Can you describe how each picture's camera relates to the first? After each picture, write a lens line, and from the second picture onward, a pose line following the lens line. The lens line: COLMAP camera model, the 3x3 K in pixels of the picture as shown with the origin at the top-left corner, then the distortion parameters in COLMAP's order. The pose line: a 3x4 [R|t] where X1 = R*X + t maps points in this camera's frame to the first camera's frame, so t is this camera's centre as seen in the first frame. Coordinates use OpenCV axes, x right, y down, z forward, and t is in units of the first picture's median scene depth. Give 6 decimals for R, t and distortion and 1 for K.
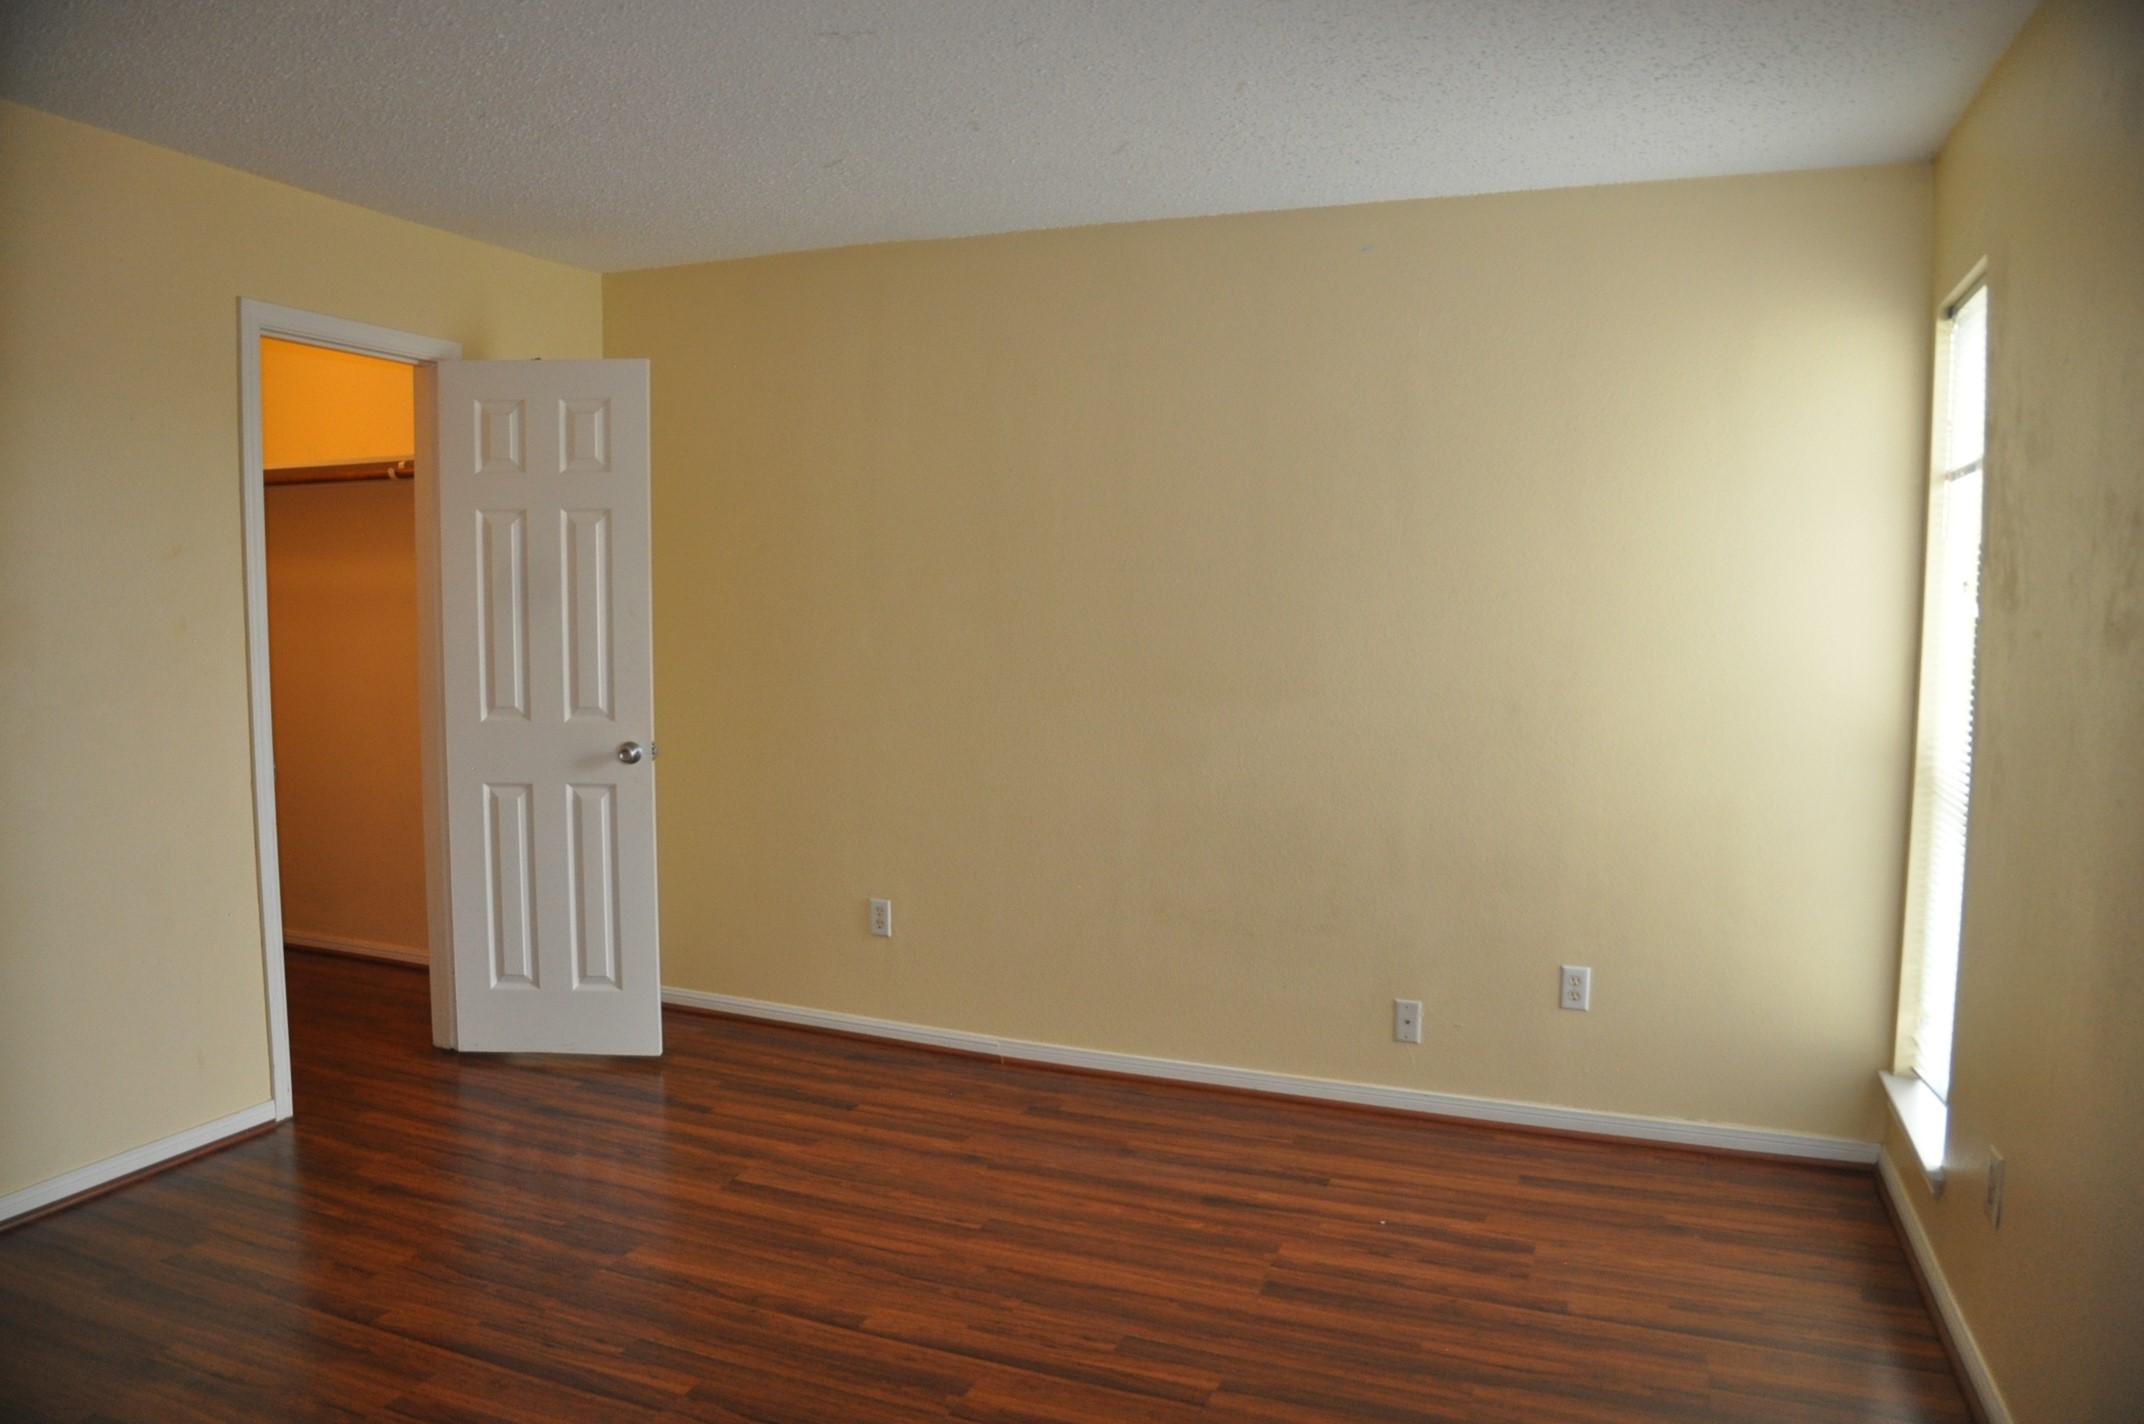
lens RADIAL K [[1464.1, 0, 1068.1], [0, 1464.1, 719.3], [0, 0, 1]] dist [-0.121428, 0.076931]
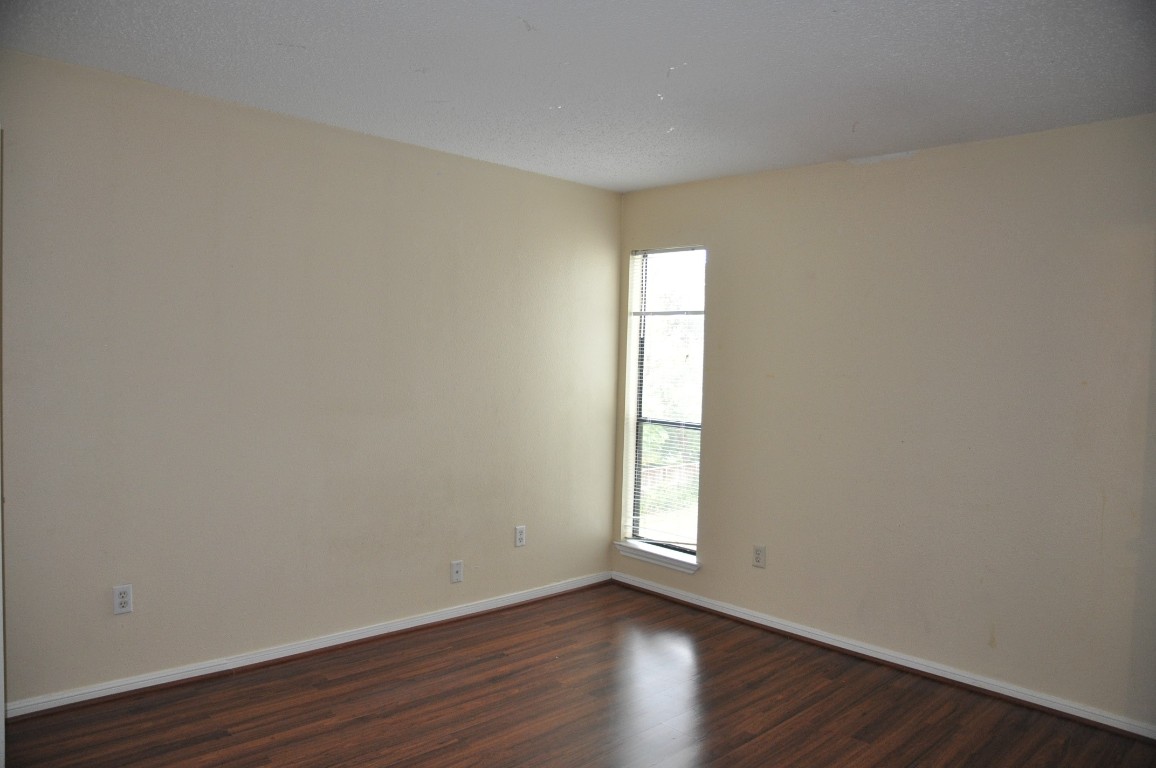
lens RADIAL K [[789.4, 0, 575.9], [0, 789.4, 388.0], [0, 0, 1]] dist [-0.121428, 0.076931]
pose [[0.411021, -0.032720, 0.911038, -0.696950], [0.046525, 0.998806, 0.014882, -0.051443], [-0.910438, 0.036269, 0.412053, 0.432022]]
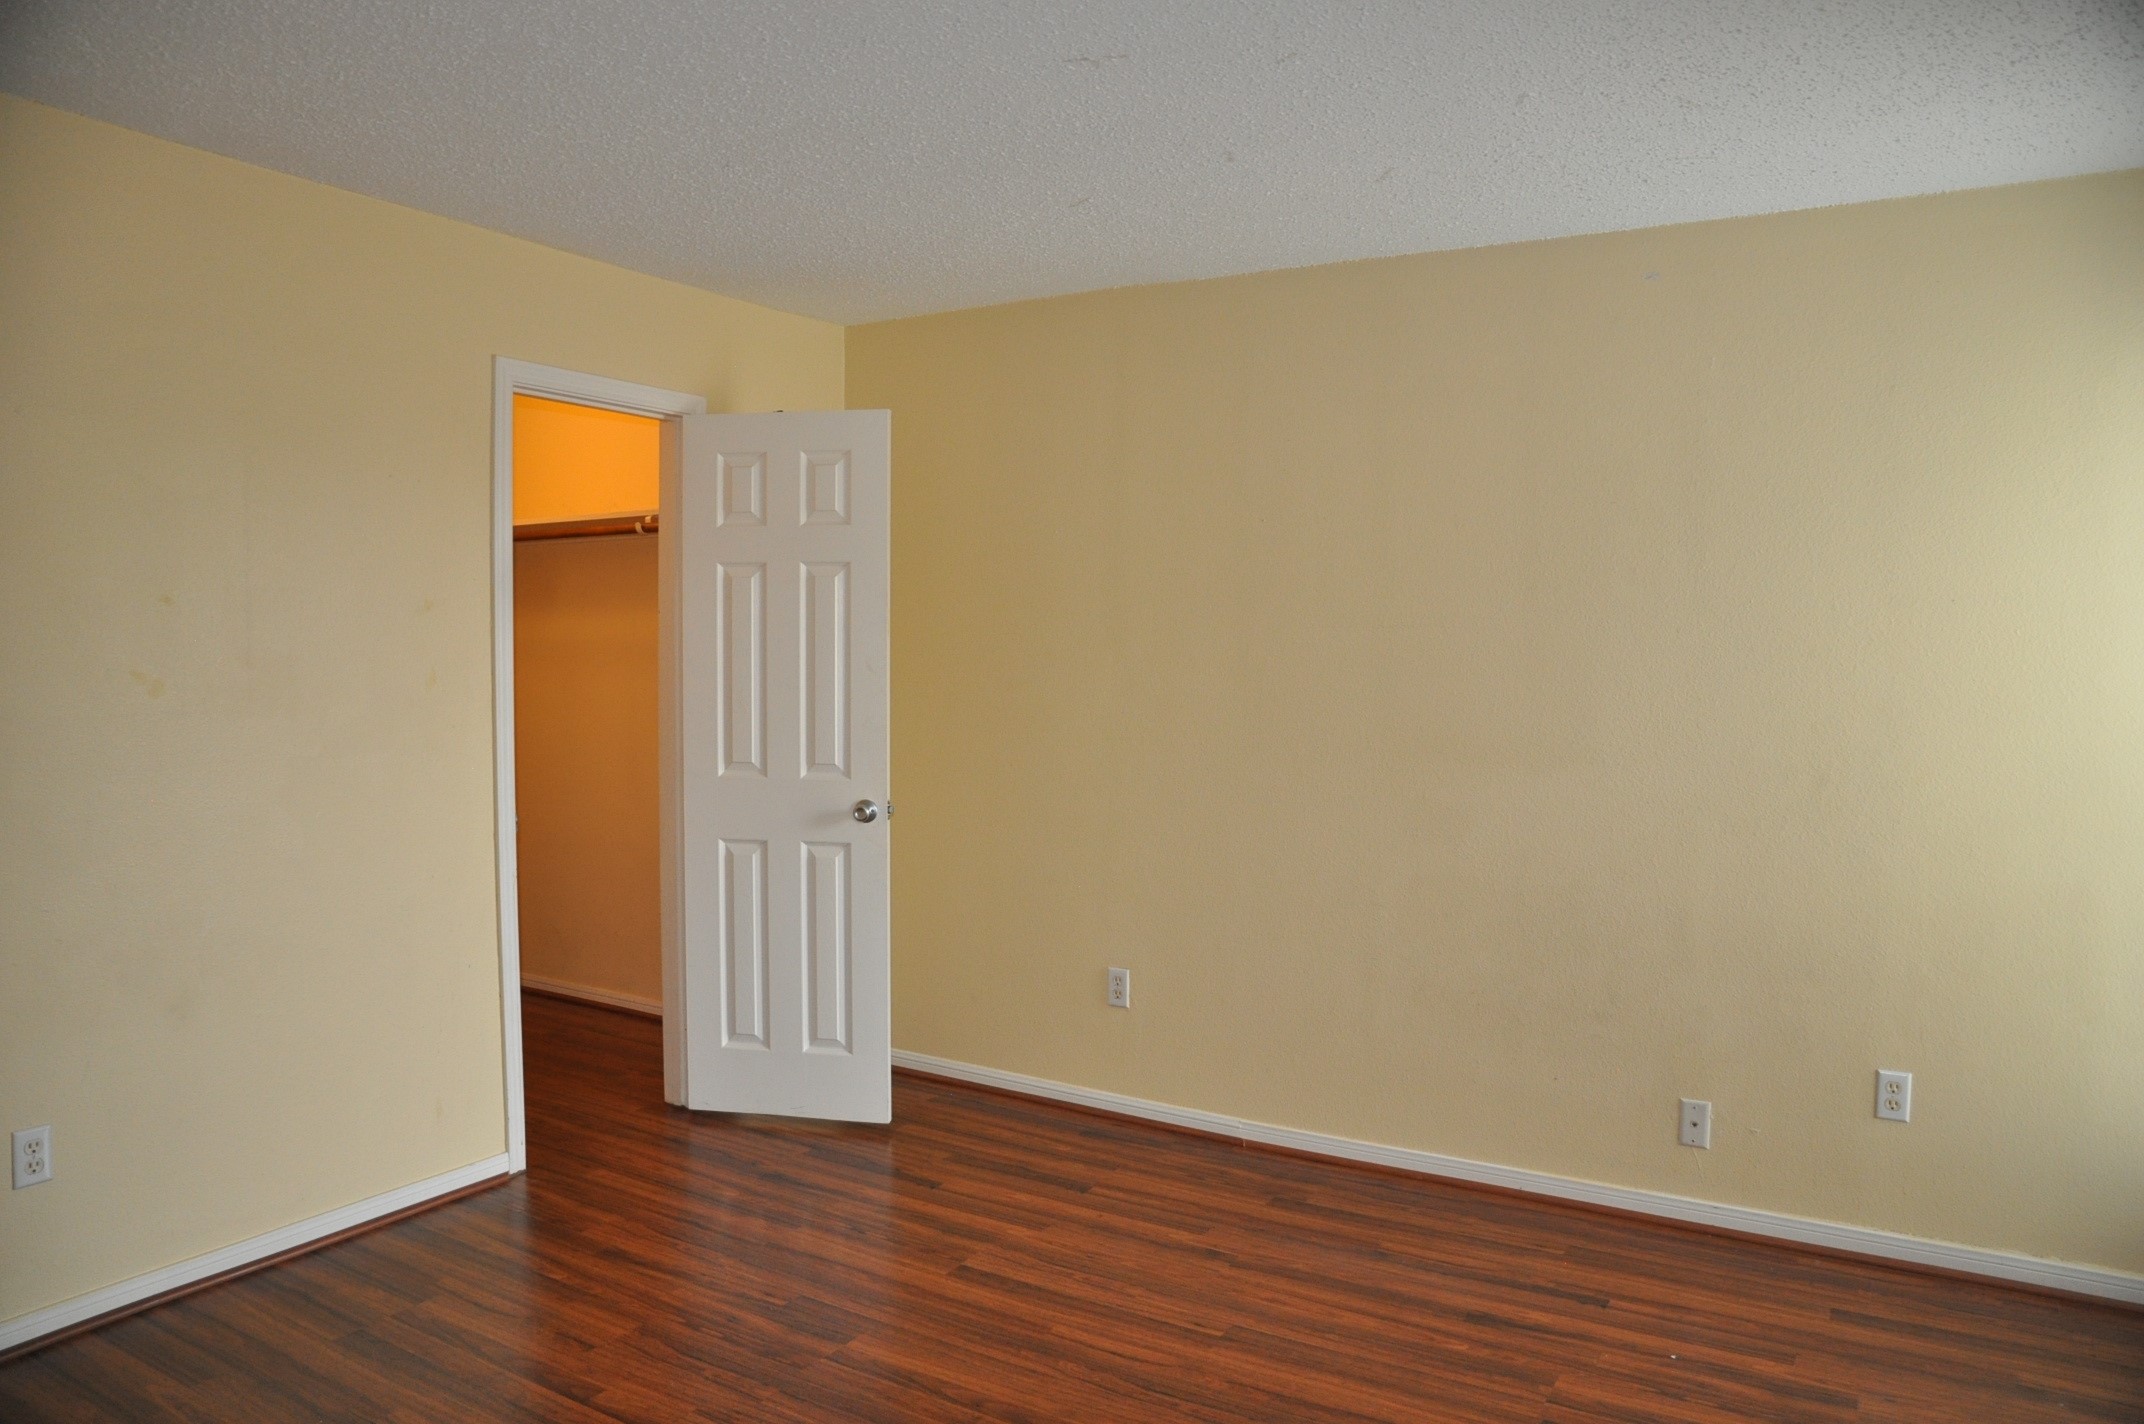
lens RADIAL K [[1464.1, 0, 1068.1], [0, 1464.1, 719.3], [0, 0, 1]] dist [-0.121428, 0.076931]
pose [[0.987422, 0.008882, -0.157856, -0.014542], [-0.014541, 0.999291, -0.034730, -0.007420], [0.157436, 0.036589, 0.986851, 0.055068]]
